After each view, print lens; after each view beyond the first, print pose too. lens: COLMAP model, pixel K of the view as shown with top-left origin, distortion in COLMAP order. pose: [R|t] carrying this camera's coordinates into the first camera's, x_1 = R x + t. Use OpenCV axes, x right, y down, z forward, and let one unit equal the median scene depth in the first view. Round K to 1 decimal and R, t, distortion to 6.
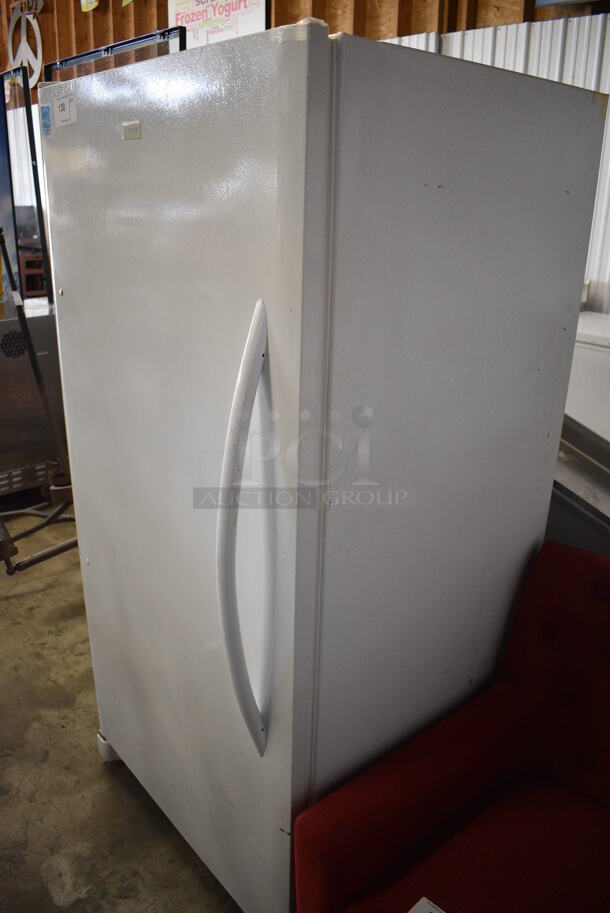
lens RADIAL K [[715.9, 0, 307.0], [0, 715.9, 448.2], [0, 0, 1]] dist [-0.094079, 0.017330]
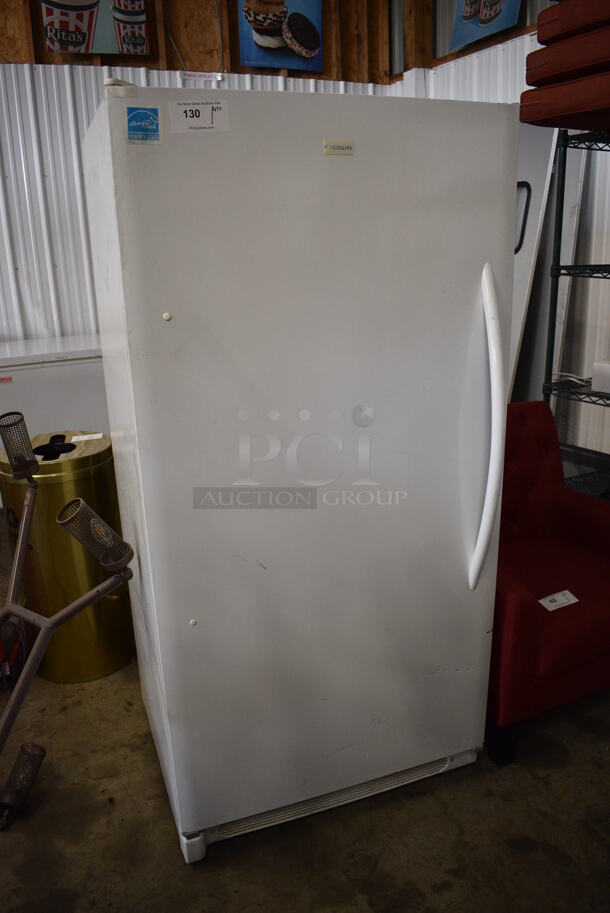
lens RADIAL K [[715.9, 0, 310.2], [0, 715.9, 465.2], [0, 0, 1]] dist [-0.094079, 0.017330]
pose [[0.326594, -0.321452, 0.888822, -0.908767], [0.372708, 0.907988, 0.191433, -0.110299], [-0.868576, 0.268750, 0.416351, 0.431853]]
